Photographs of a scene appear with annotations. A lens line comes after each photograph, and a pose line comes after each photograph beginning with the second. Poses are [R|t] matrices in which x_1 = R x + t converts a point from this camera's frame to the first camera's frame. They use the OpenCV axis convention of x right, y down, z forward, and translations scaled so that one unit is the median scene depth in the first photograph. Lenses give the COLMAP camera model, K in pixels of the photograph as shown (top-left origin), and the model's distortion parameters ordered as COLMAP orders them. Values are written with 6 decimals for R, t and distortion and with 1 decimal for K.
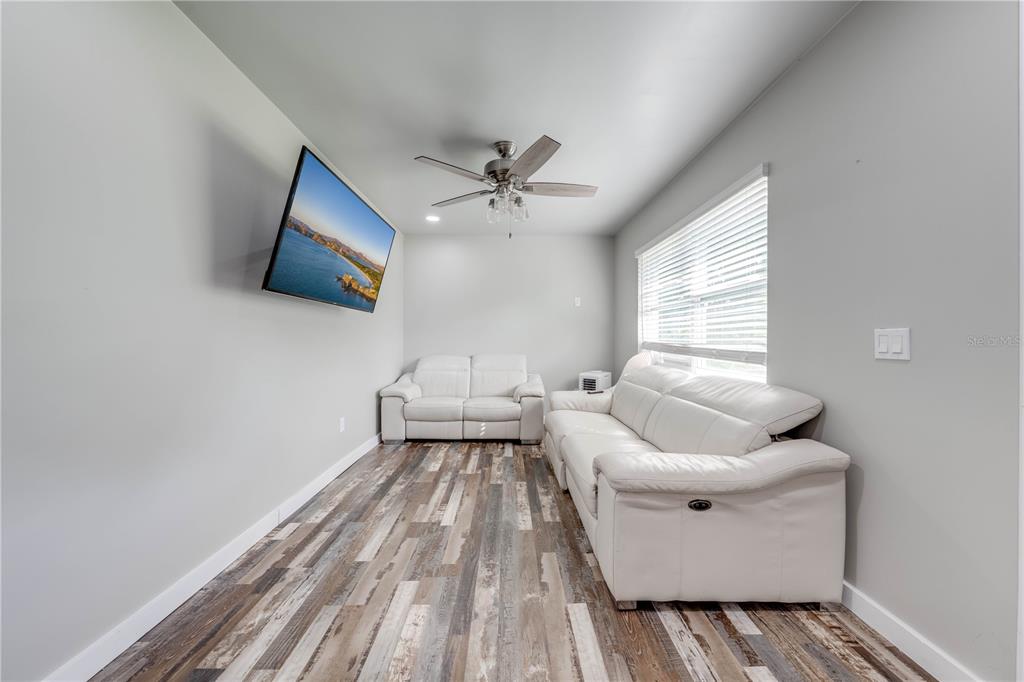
lens RADIAL K [[350.8, 0, 510.0], [0, 350.8, 338.4], [0, 0, 1]] dist [-0.004416, 0.000110]
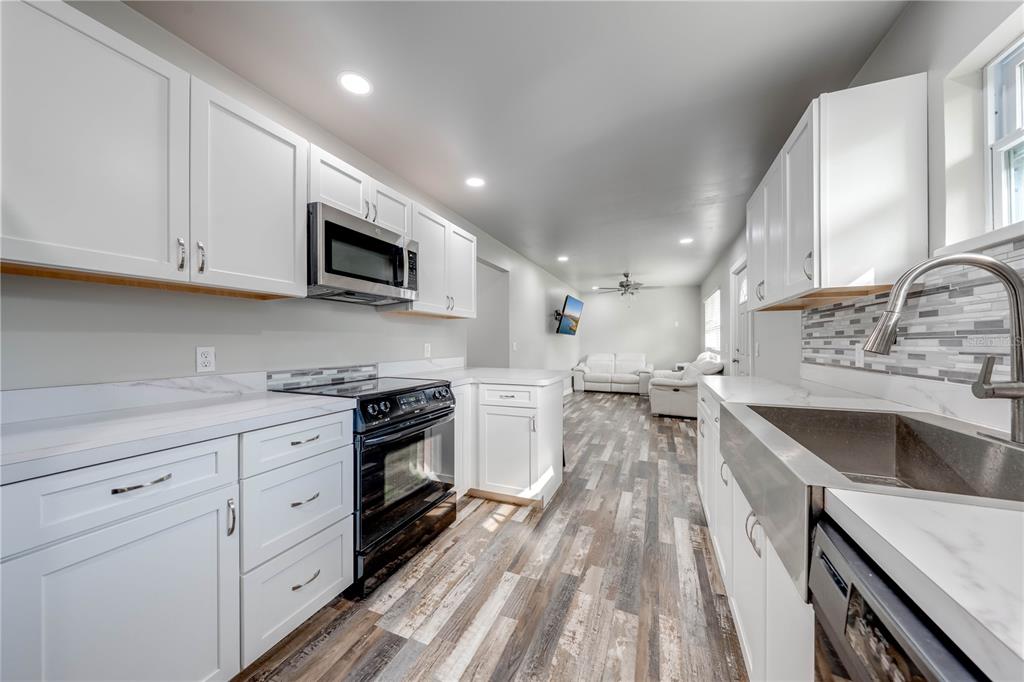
lens RADIAL K [[350.8, 0, 509.9], [0, 350.8, 343.2], [0, 0, 1]] dist [-0.004416, 0.000110]
pose [[0.918381, -0.002728, -0.395688, 0.262389], [0.003898, 0.999990, 0.002153, -0.032189], [0.395679, -0.003520, 0.918382, -2.166004]]
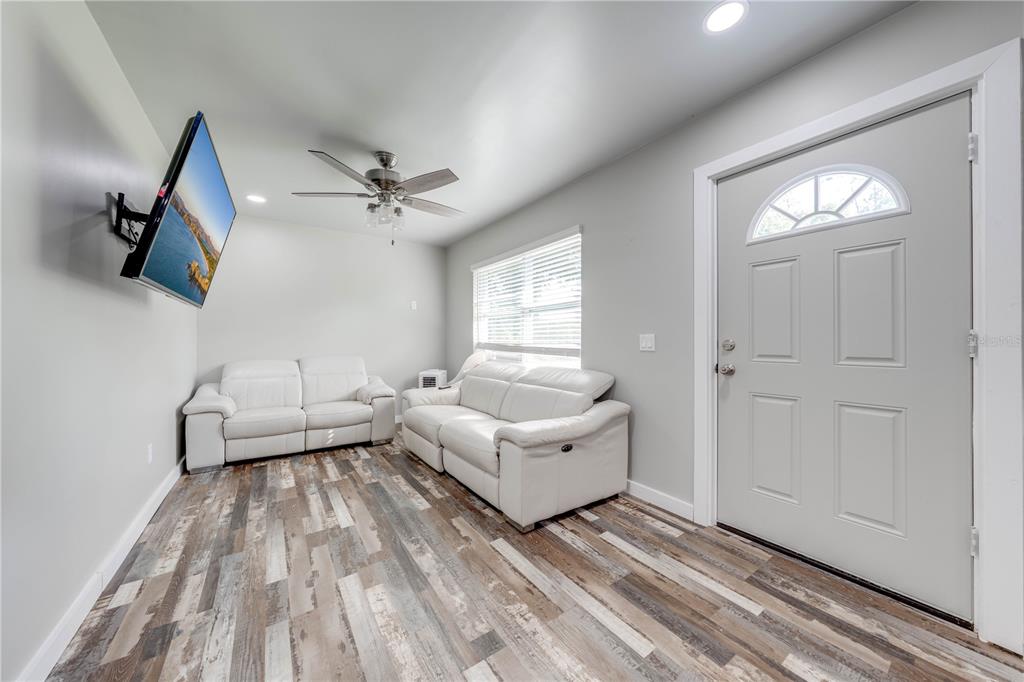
lens RADIAL K [[350.8, 0, 509.9], [0, 350.8, 340.5], [0, 0, 1]] dist [-0.004416, 0.000110]
pose [[0.829678, -0.002498, 0.558237, -0.352261], [0.001706, 0.999997, 0.001940, -0.000038], [-0.558240, -0.000657, 0.829679, -0.090543]]
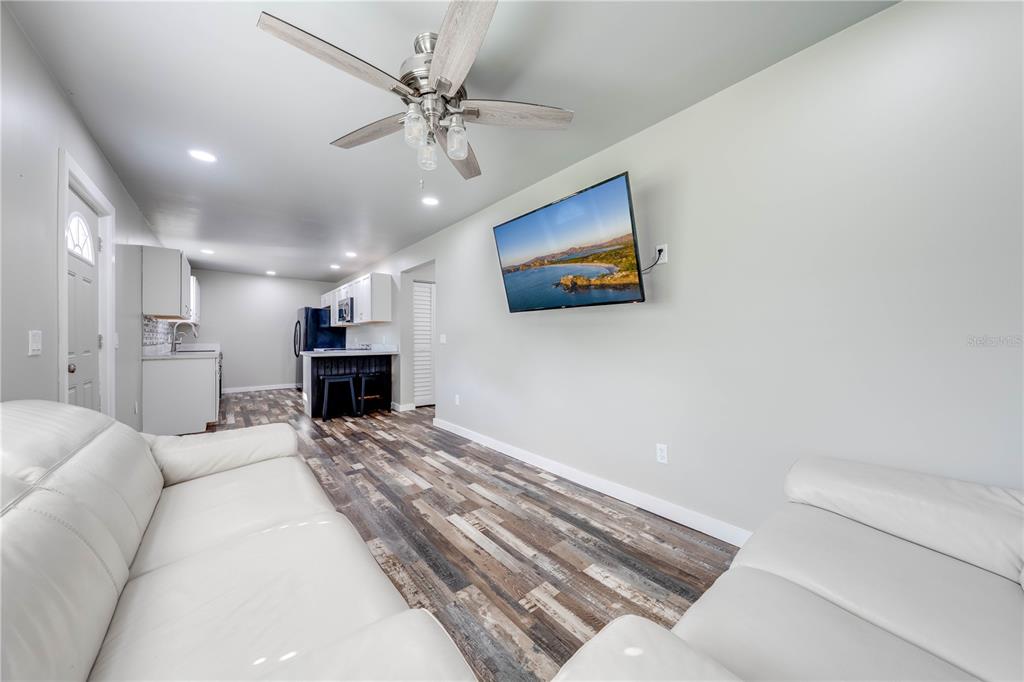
lens RADIAL K [[350.8, 0, 517.2], [0, 350.8, 341.4], [0, 0, 1]] dist [-0.004416, 0.000110]
pose [[-0.770009, -0.000247, -0.638032, 0.336263], [-0.000884, 0.999999, 0.000680, 0.006509], [0.638032, 0.001087, -0.770009, 1.924786]]
